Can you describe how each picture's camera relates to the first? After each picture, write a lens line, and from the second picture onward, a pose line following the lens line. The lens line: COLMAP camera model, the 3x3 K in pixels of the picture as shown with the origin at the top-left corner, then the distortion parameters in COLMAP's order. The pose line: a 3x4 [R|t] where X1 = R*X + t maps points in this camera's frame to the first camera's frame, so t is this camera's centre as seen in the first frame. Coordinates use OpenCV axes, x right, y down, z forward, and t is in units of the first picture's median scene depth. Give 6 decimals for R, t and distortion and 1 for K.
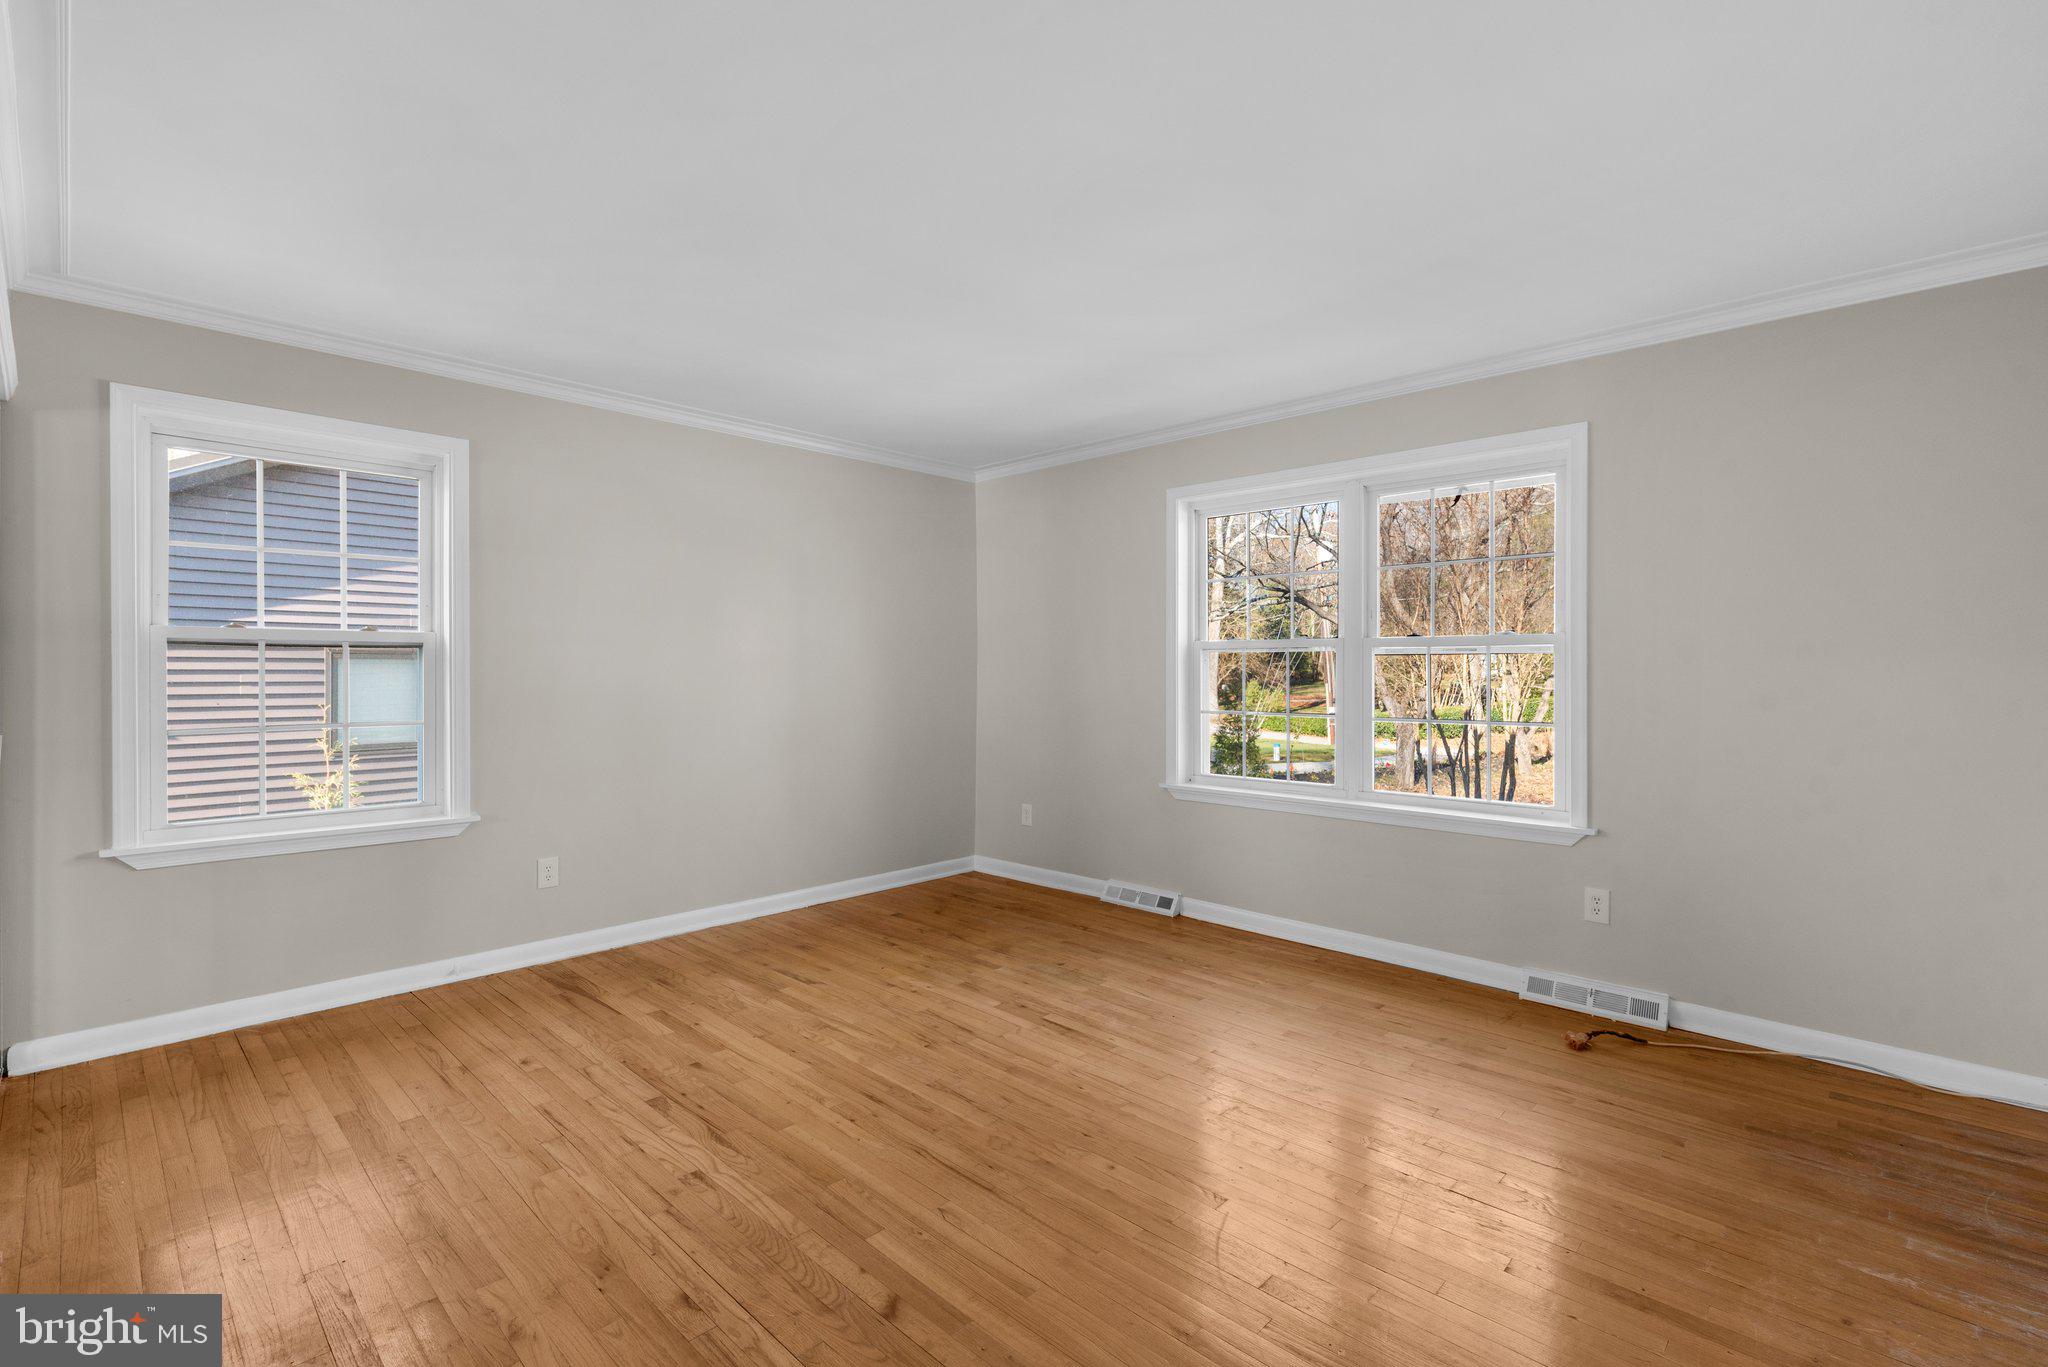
lens RADIAL K [[918.9, 0, 1025.4], [0, 918.9, 676.9], [0, 0, 1]] dist [-0.001167, 0.000087]
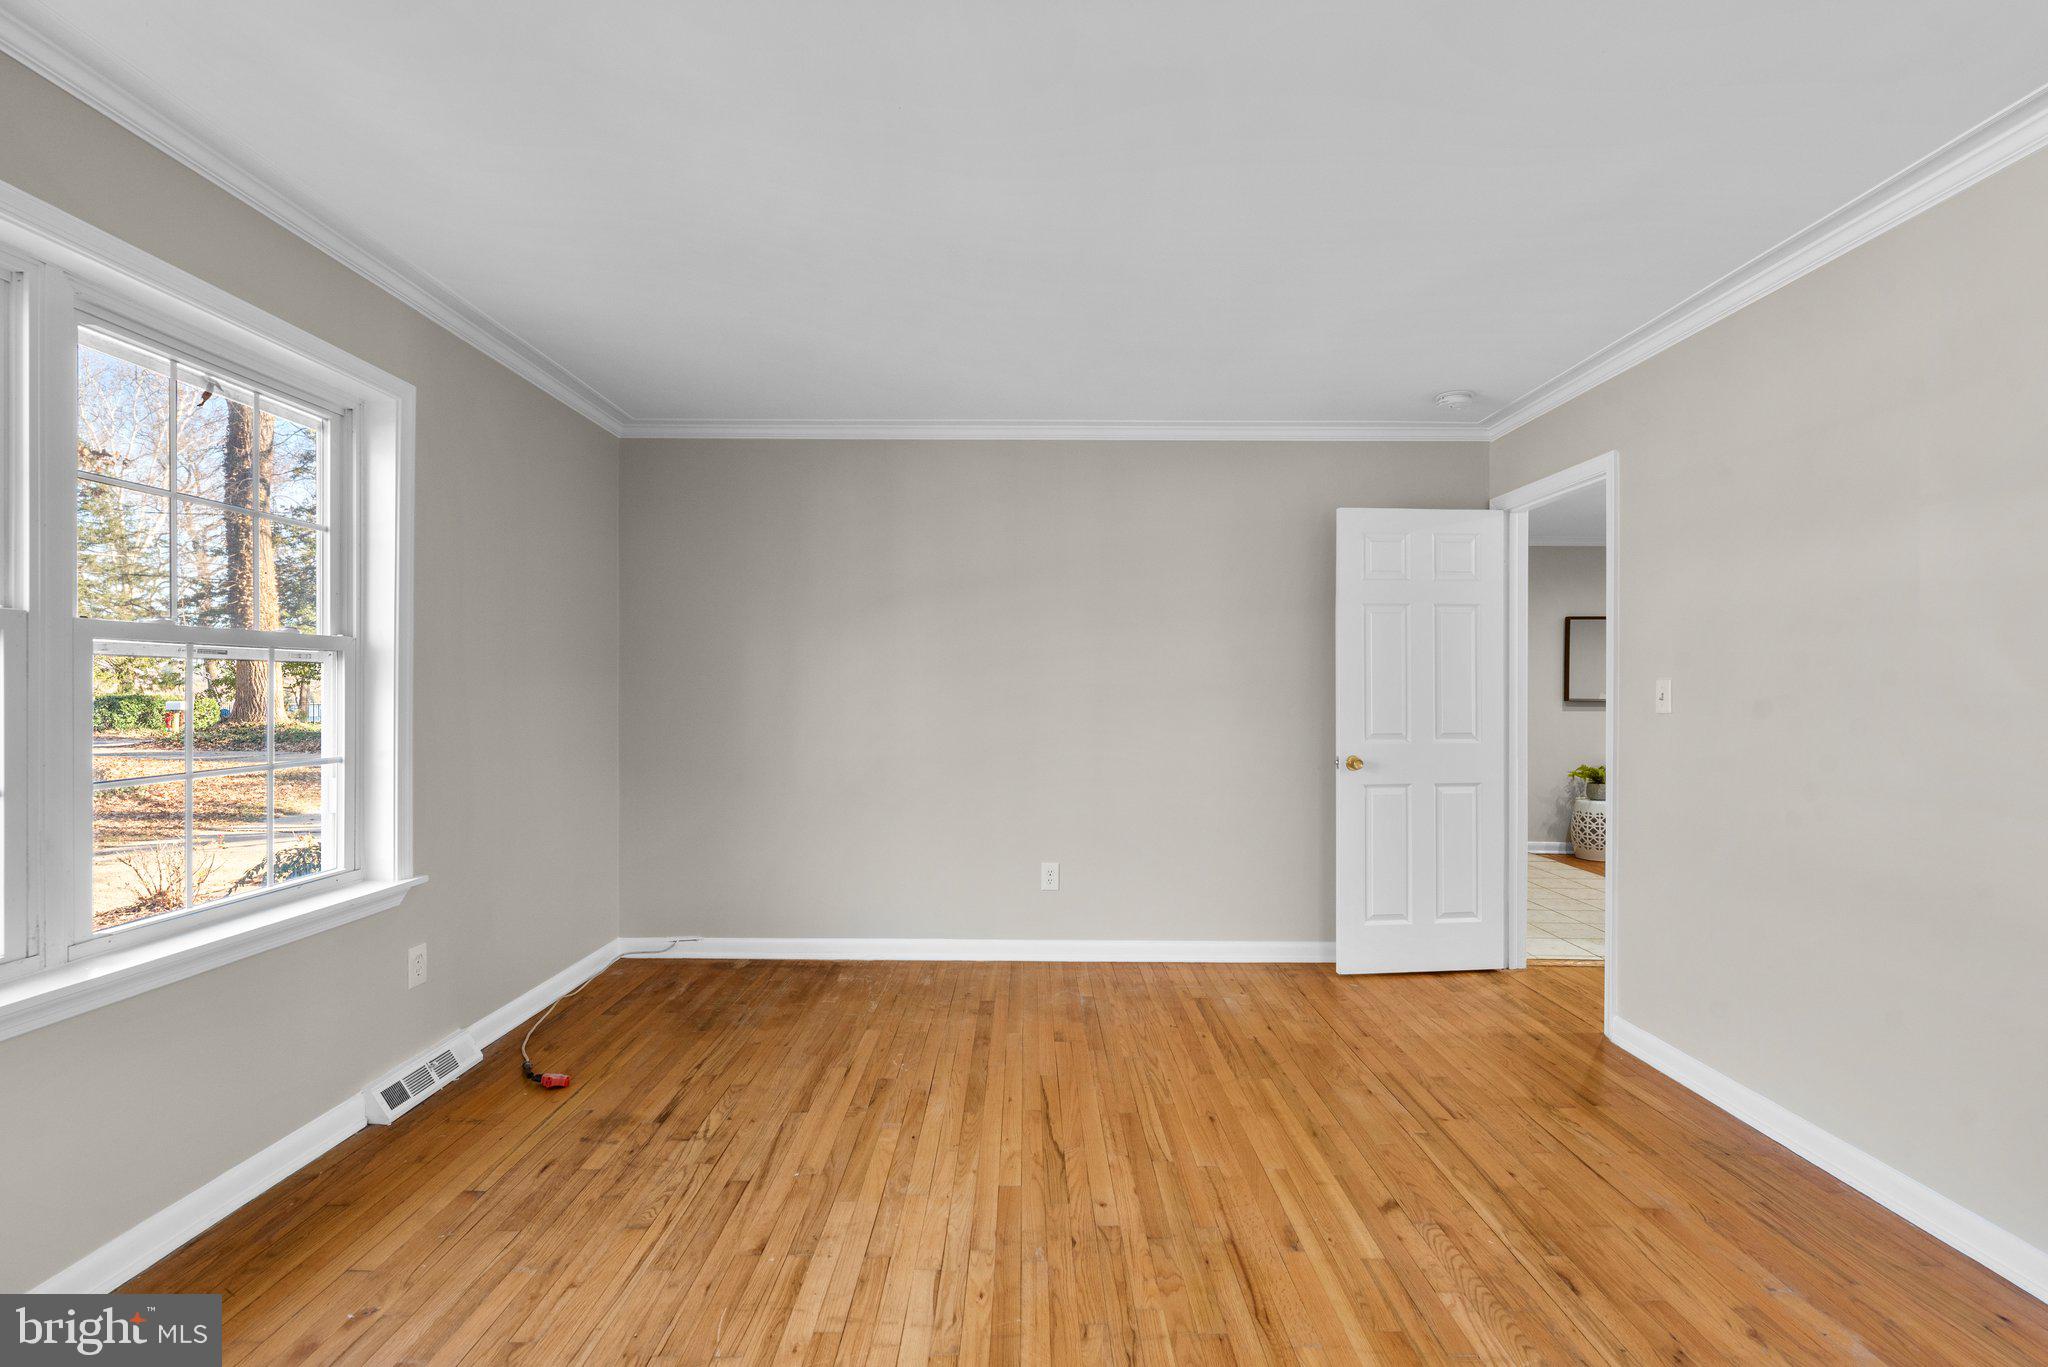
lens RADIAL K [[918.9, 0, 1022.9], [0, 918.9, 687.5], [0, 0, 1]] dist [-0.001167, 0.000087]
pose [[-0.689575, -0.005526, 0.724193, -0.571850], [-0.002085, 0.999982, 0.005646, -0.020282], [-0.724211, 0.002383, -0.689574, 1.804754]]
